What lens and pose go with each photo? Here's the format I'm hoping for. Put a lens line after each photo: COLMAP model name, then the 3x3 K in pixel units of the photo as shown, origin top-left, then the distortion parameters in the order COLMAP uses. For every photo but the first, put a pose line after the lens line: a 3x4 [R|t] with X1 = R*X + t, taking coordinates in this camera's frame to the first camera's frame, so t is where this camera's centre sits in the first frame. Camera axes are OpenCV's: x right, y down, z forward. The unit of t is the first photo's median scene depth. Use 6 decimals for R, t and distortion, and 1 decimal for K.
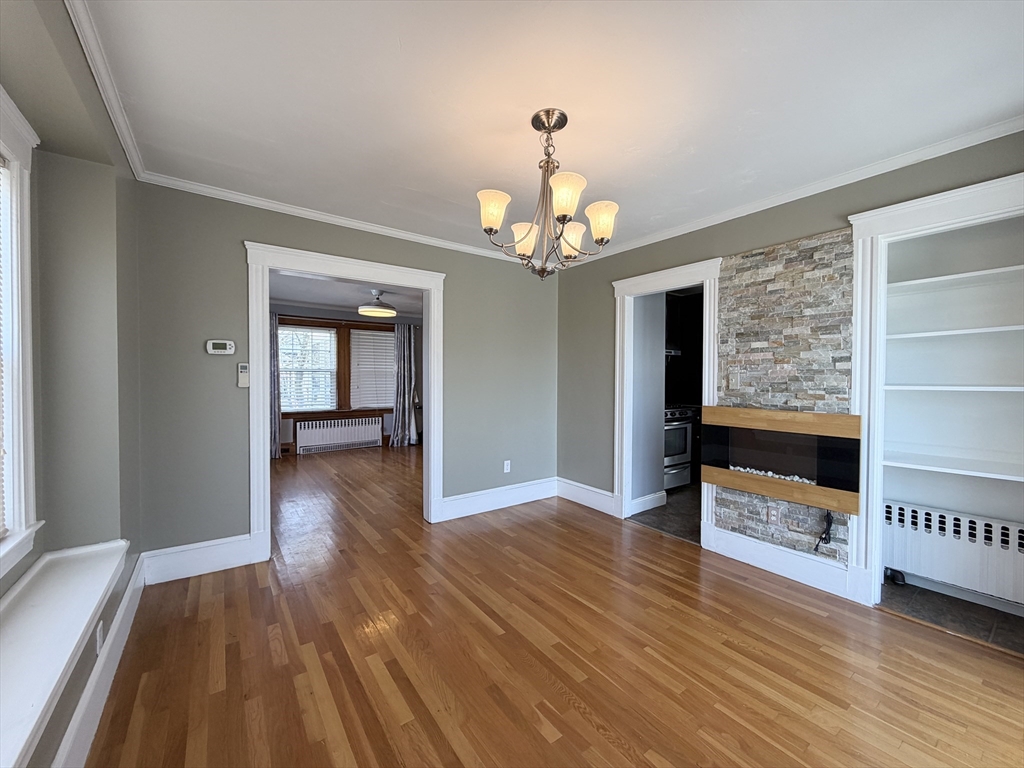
lens RADIAL K [[408.6, 0, 508.7], [0, 408.6, 382.6], [0, 0, 1]] dist [0.000127, -0.000490]
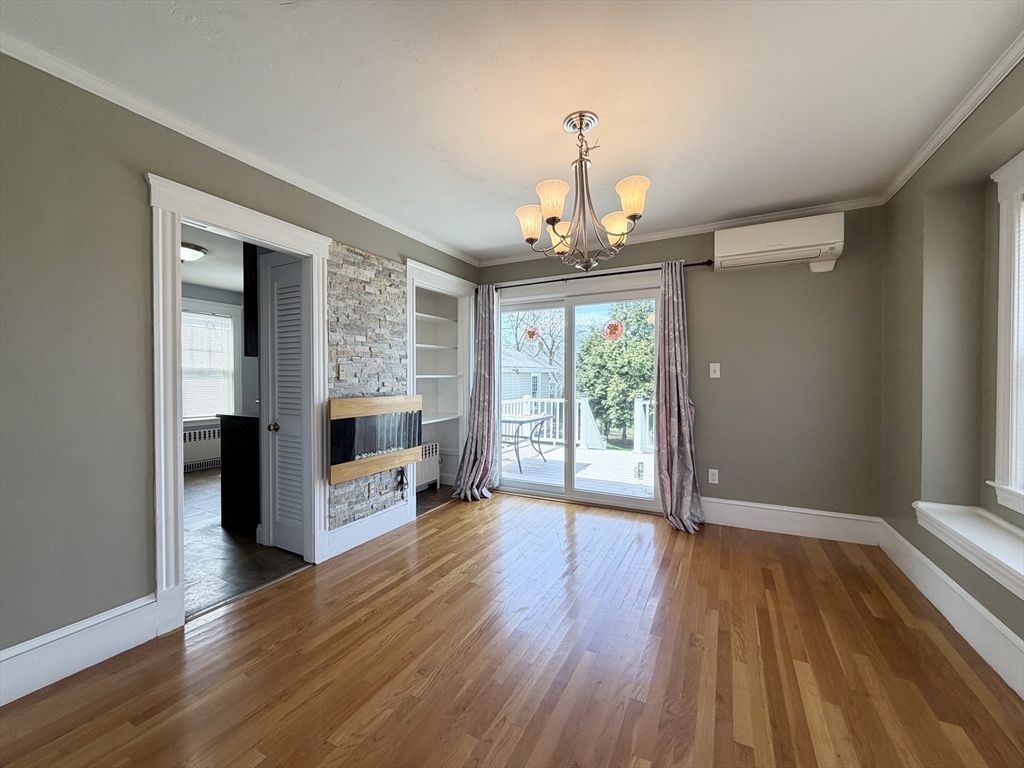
lens RADIAL K [[408.6, 0, 508.6], [0, 408.6, 381.7], [0, 0, 1]] dist [0.000127, -0.000490]
pose [[-0.446861, -0.010604, 0.894540, -0.535340], [0.014055, 0.999723, 0.018872, 0.007147], [-0.894493, 0.021006, -0.446589, 1.141025]]
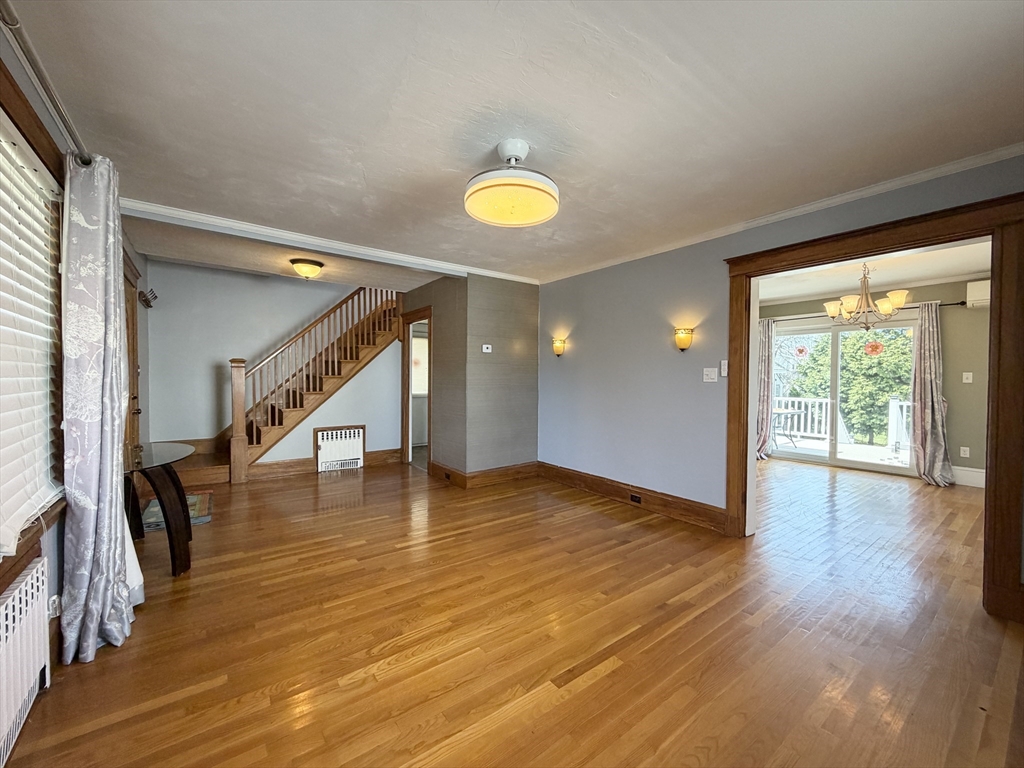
lens RADIAL K [[408.6, 0, 508.0], [0, 408.6, 383.2], [0, 0, 1]] dist [0.000127, -0.000490]
pose [[-0.018592, -0.019054, 0.999646, -1.449366], [0.010211, 0.999763, 0.019247, -0.025635], [-0.999775, 0.010566, -0.018393, 2.060190]]
